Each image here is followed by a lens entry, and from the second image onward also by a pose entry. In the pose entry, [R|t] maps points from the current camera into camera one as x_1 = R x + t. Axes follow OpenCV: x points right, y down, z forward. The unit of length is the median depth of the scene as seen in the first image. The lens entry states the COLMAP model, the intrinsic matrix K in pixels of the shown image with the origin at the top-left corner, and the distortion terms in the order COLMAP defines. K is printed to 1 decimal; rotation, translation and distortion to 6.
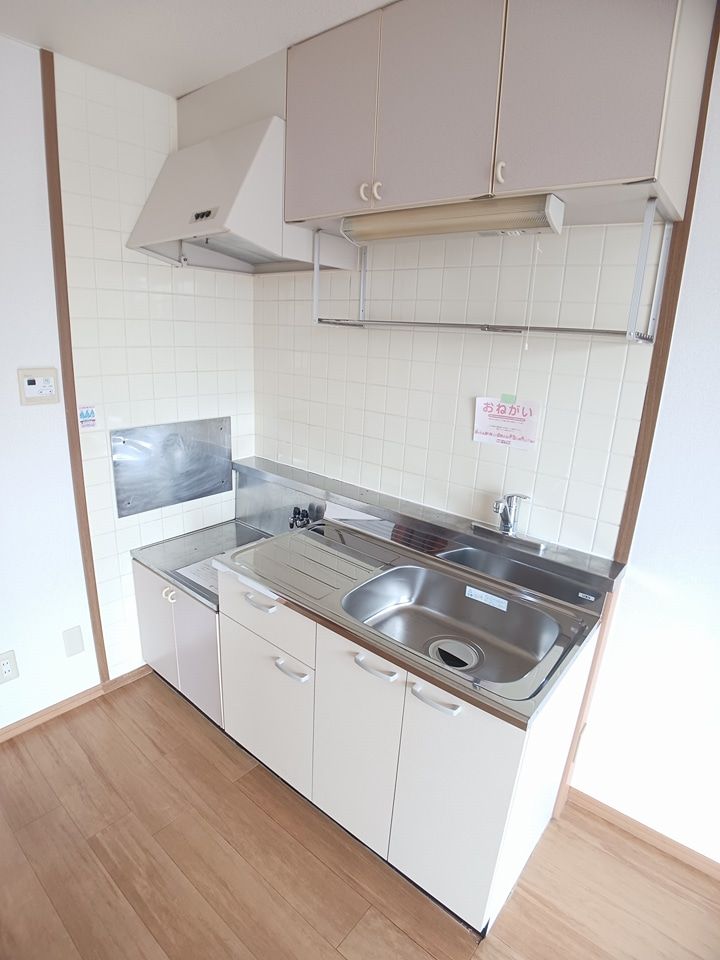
lens RADIAL K [[509.4, 0, 360.0], [0, 509.4, 480.0], [0, 0, 1]] dist [-0.065255, 0.000927]
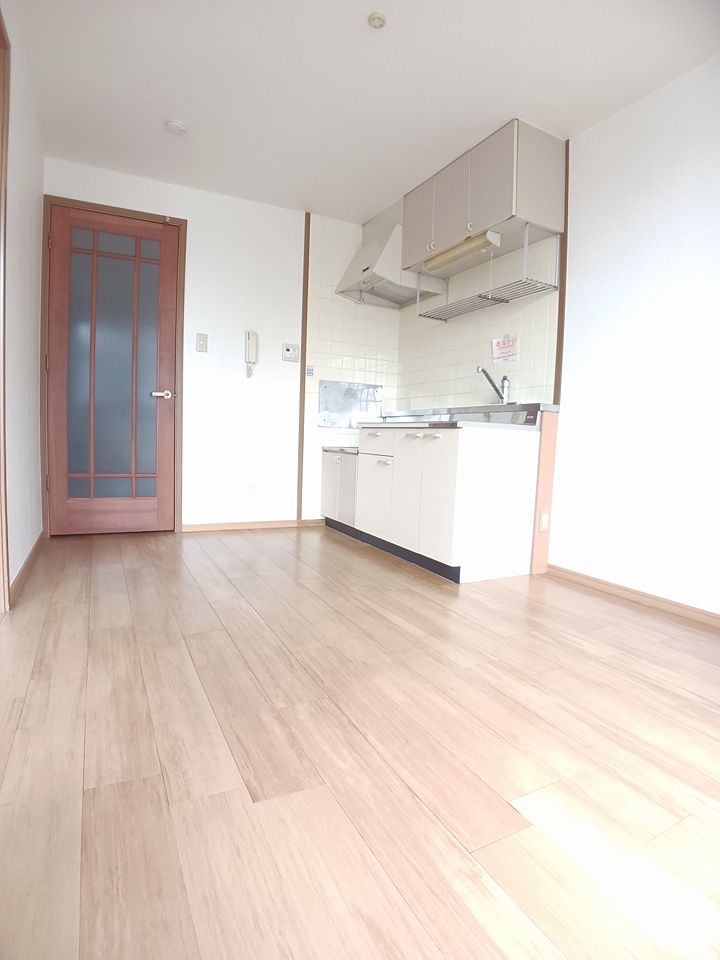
lens RADIAL K [[509.4, 0, 360.0], [0, 509.4, 480.0], [0, 0, 1]] dist [-0.065255, 0.000927]
pose [[0.920879, 0.018858, -0.389393, 0.510590], [-0.102292, 0.975521, -0.194666, 0.759939], [0.376190, 0.219096, 0.900265, -0.771338]]
